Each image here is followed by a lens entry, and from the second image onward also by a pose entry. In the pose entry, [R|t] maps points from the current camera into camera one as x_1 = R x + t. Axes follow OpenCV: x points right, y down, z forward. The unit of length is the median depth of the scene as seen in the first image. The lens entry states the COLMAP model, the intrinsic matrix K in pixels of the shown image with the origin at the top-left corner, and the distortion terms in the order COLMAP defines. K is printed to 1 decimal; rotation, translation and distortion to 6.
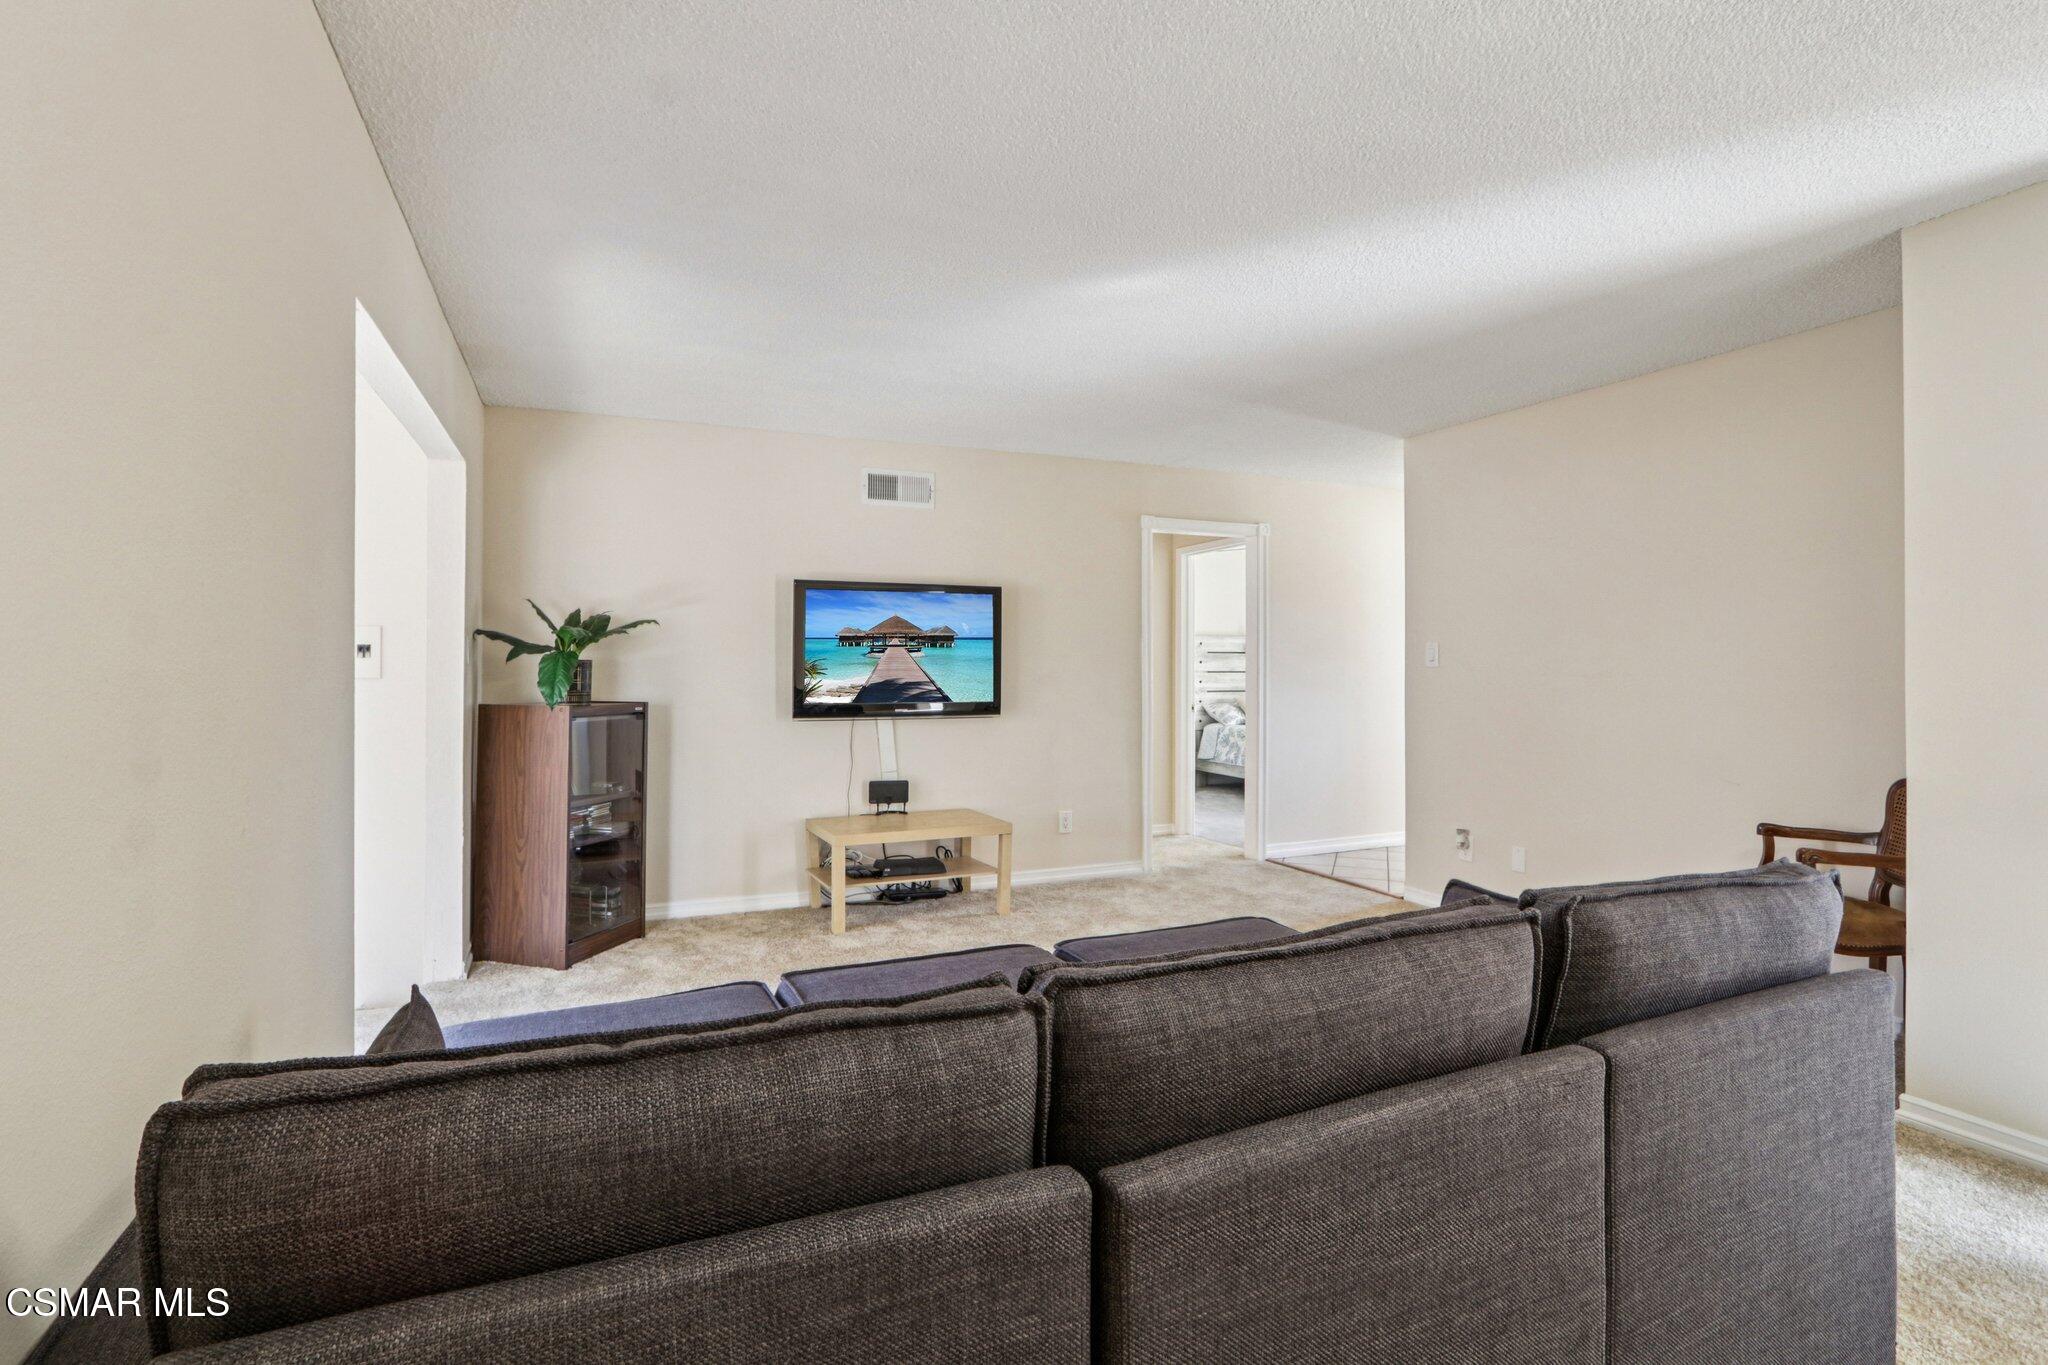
lens RADIAL K [[972.9, 0, 1025.4], [0, 972.9, 663.4], [0, 0, 1]] dist [-0.015179, 0.001487]
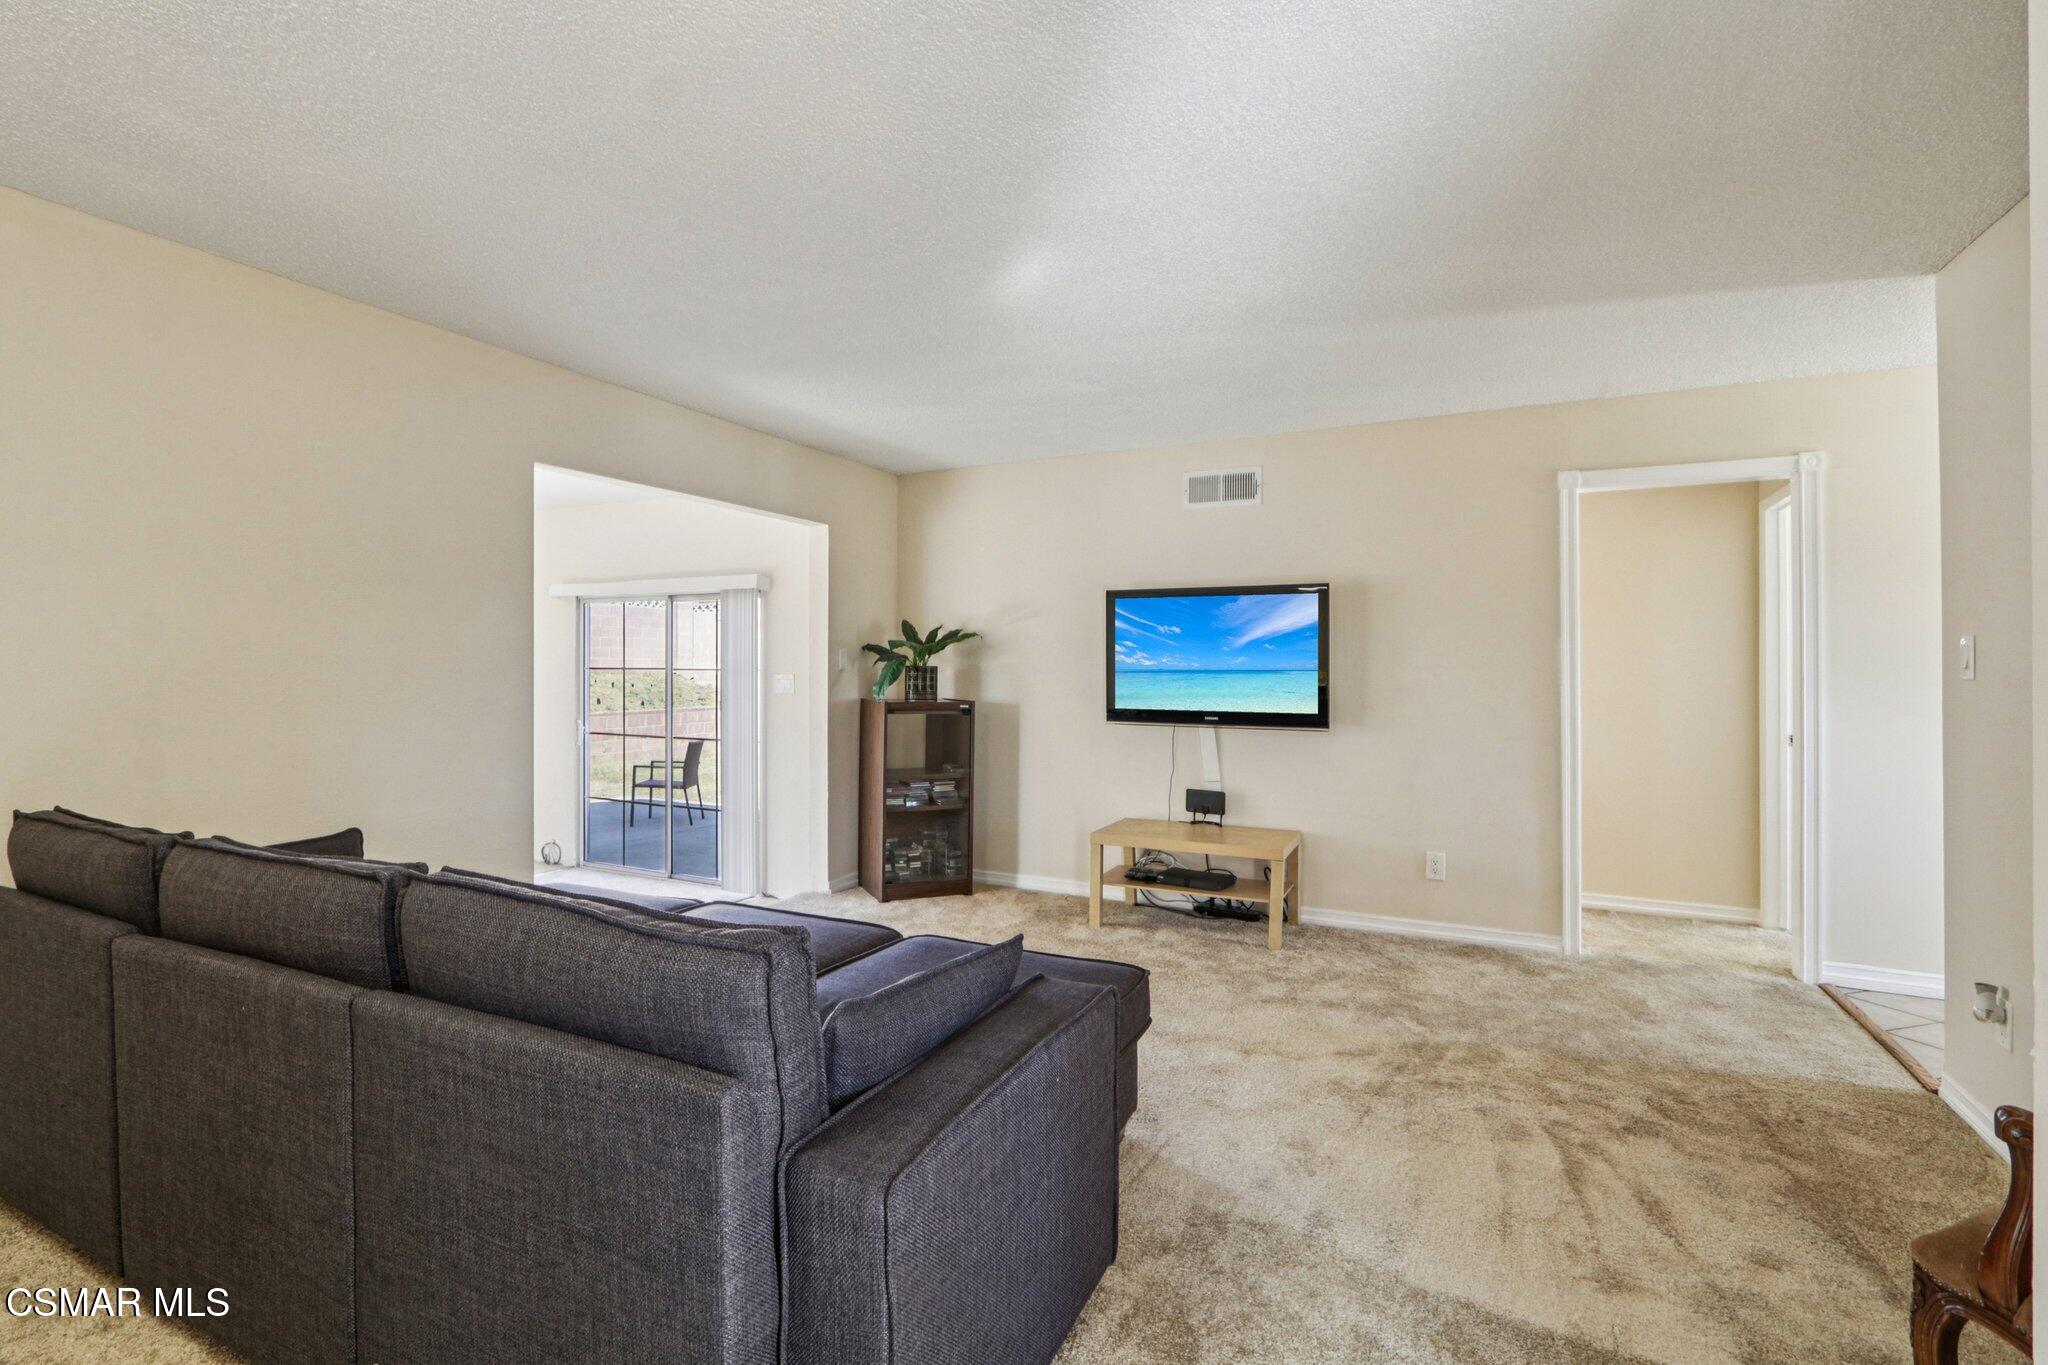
lens RADIAL K [[972.9, 0, 952.7], [0, 972.9, 666.9], [0, 0, 1]] dist [-0.015179, 0.001487]
pose [[0.612803, 0.002597, -0.790231, 0.473229], [-0.003474, 0.999994, 0.000593, -0.002704], [0.790228, 0.002382, 0.612808, 0.203856]]
